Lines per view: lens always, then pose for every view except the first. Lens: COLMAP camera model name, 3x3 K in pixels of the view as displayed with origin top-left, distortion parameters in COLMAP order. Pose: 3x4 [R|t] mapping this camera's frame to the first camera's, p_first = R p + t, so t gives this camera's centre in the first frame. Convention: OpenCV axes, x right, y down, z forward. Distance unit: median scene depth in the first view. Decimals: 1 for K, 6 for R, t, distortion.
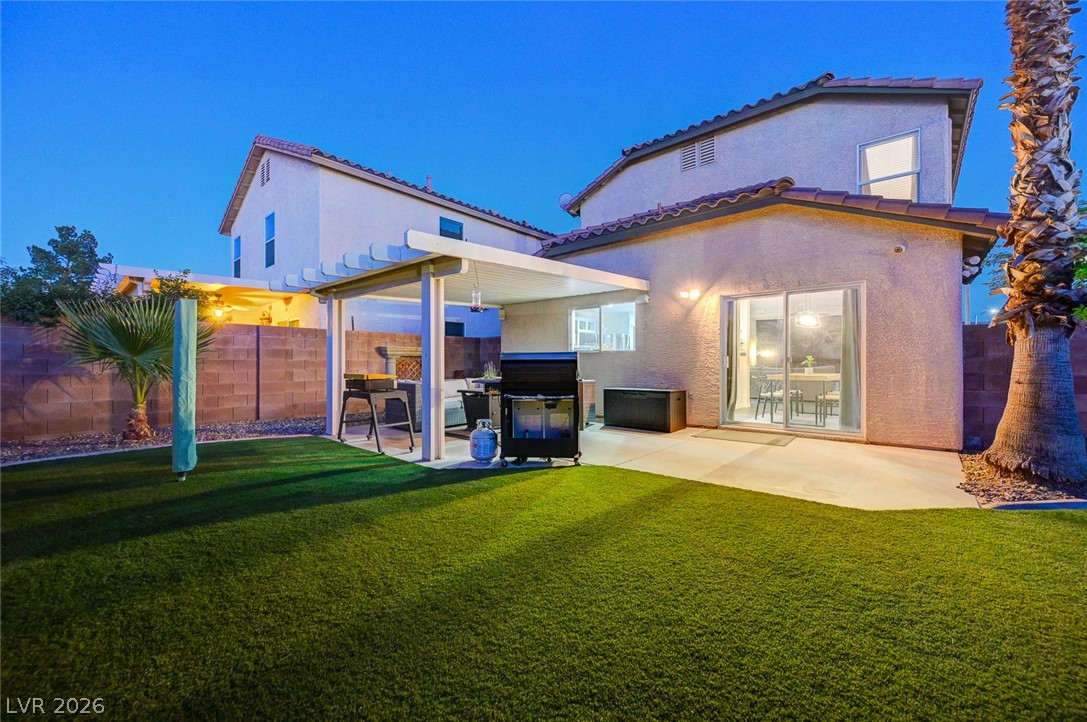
lens RADIAL K [[426.9, 0, 547.8], [0, 426.9, 363.0], [0, 0, 1]] dist [-0.001532, 0.000171]
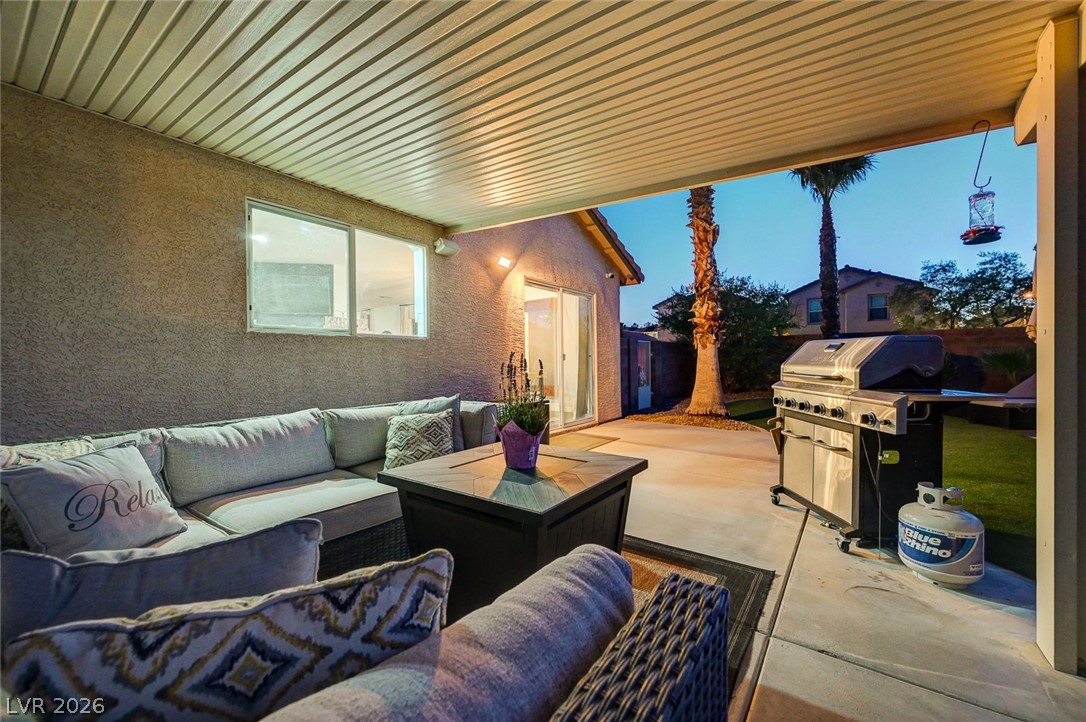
lens RADIAL K [[426.5, 0, 547.3], [0, 426.5, 362.9], [0, 0, 1]] dist [-0.001532, 0.000171]
pose [[-0.094811, -0.004175, 0.995487, -0.377997], [0.007598, 0.999959, 0.004917, 0.000907], [-0.995466, 0.008030, -0.094776, 0.997921]]
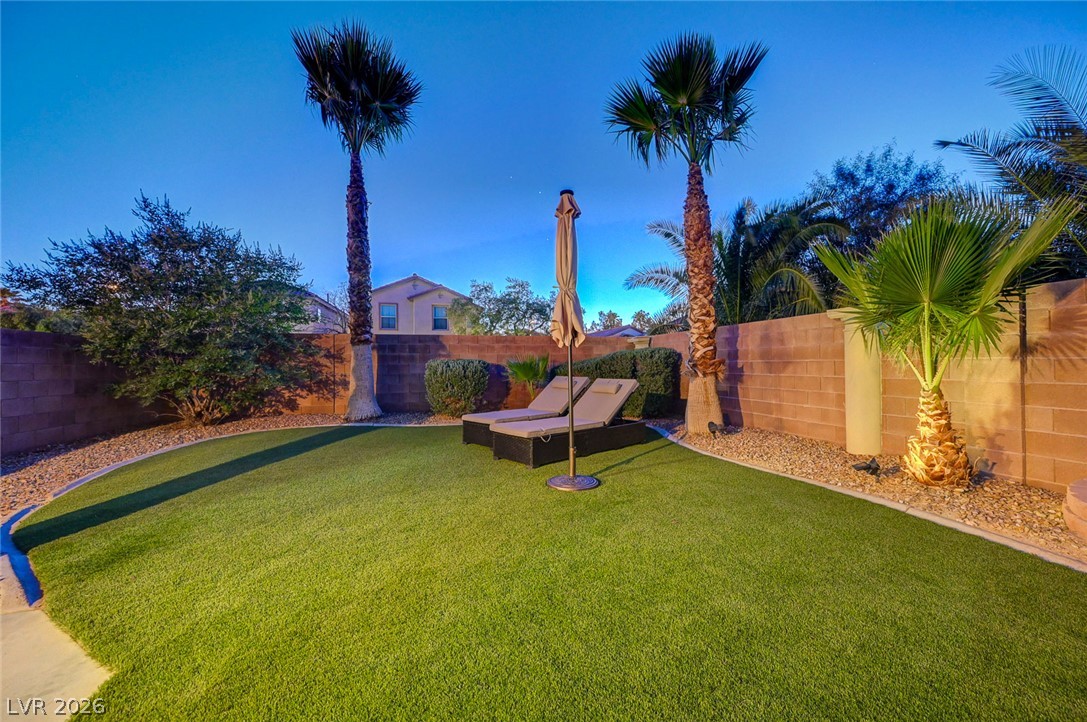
lens RADIAL K [[426.9, 0, 547.8], [0, 426.9, 363.0], [0, 0, 1]] dist [-0.001532, 0.000171]
pose [[-0.830187, 0.006812, 0.557443, 0.023327], [0.005568, 0.999977, -0.003927, -0.003236], [-0.557457, -0.000157, -0.830206, 0.492241]]
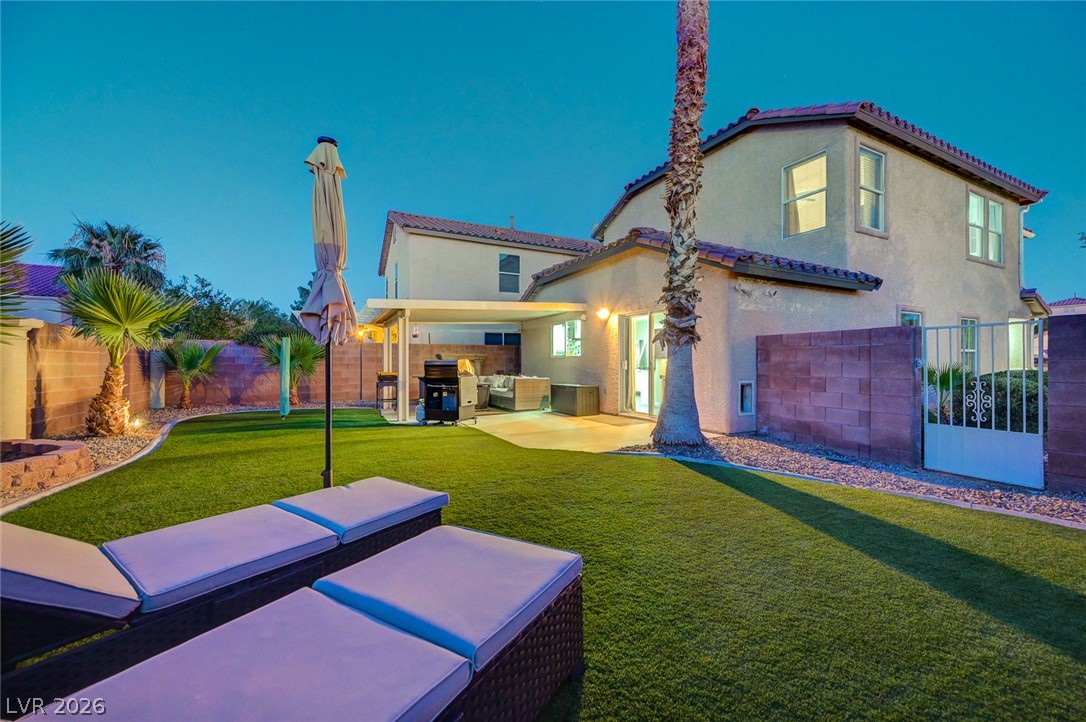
lens RADIAL K [[426.5, 0, 547.3], [0, 426.5, 362.9], [0, 0, 1]] dist [-0.001532, 0.000171]
pose [[0.926908, -0.001715, -0.375284, 0.668948], [0.001526, 0.999999, -0.000803, -0.007710], [0.375285, 0.000172, 0.926910, -0.289408]]
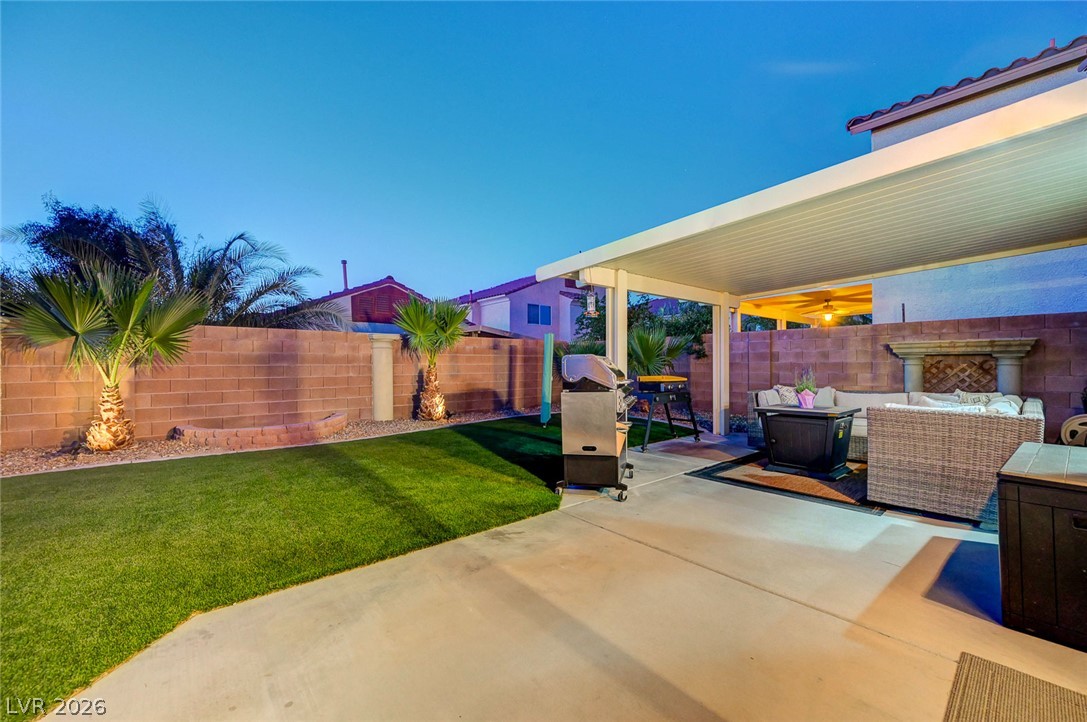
lens RADIAL K [[426.9, 0, 547.8], [0, 426.9, 363.0], [0, 0, 1]] dist [-0.001532, 0.000171]
pose [[-0.153059, -0.001375, -0.988216, 0.566298], [0.005349, 0.999983, -0.002220, -0.007043], [0.988203, -0.005625, -0.153049, 0.702979]]
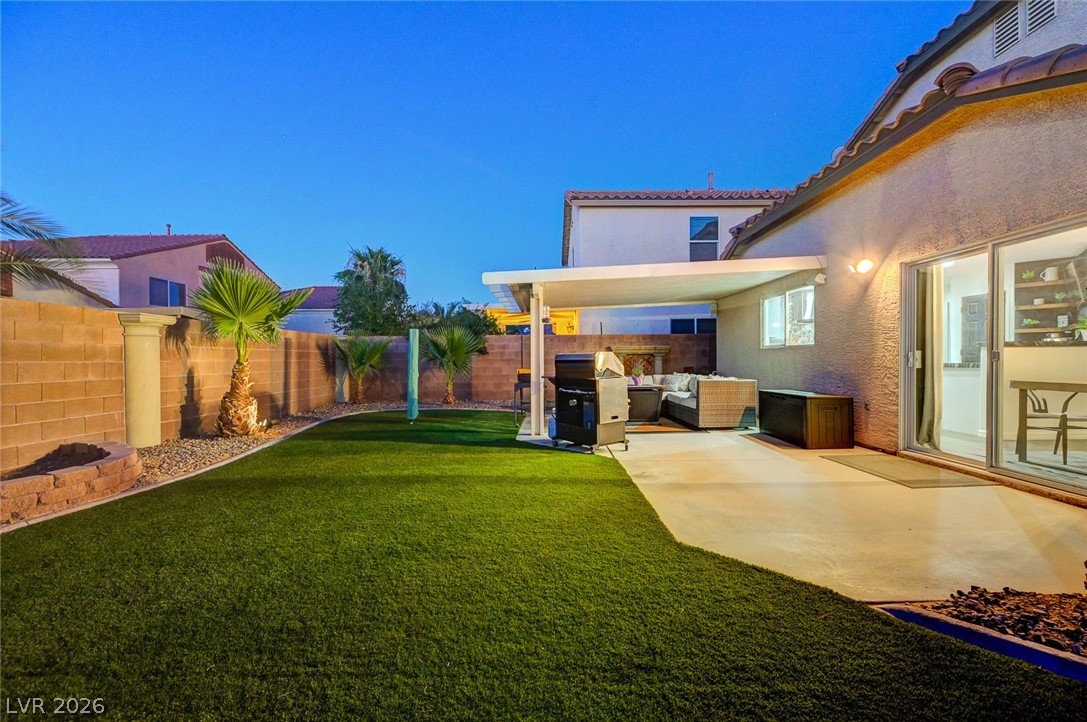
lens RADIAL K [[426.9, 0, 547.8], [0, 426.9, 363.0], [0, 0, 1]] dist [-0.001532, 0.000171]
pose [[0.655595, 0.002695, -0.755108, 0.532330], [0.006981, 0.999929, 0.009631, -0.007020], [0.755081, -0.011586, 0.655530, 0.112073]]
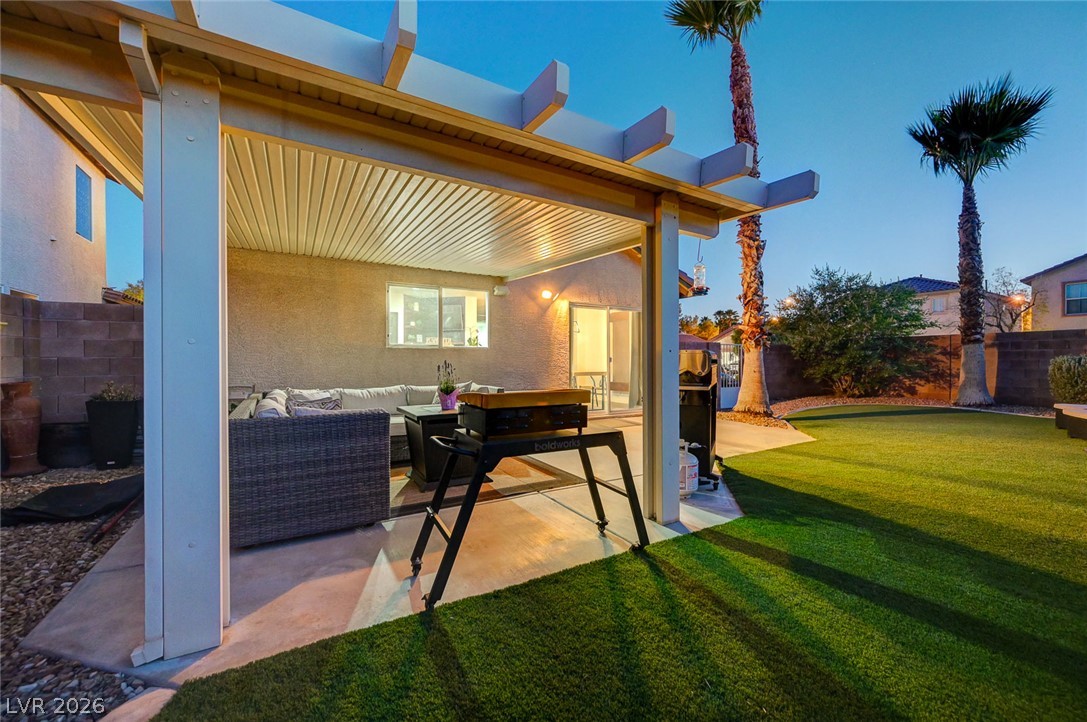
lens RADIAL K [[426.9, 0, 547.8], [0, 426.9, 363.0], [0, 0, 1]] dist [-0.001532, 0.000171]
pose [[0.315917, -0.003344, 0.948781, -0.638165], [-0.000058, 0.999994, 0.003543, -0.002349], [-0.948787, -0.001174, 0.315915, 0.678861]]
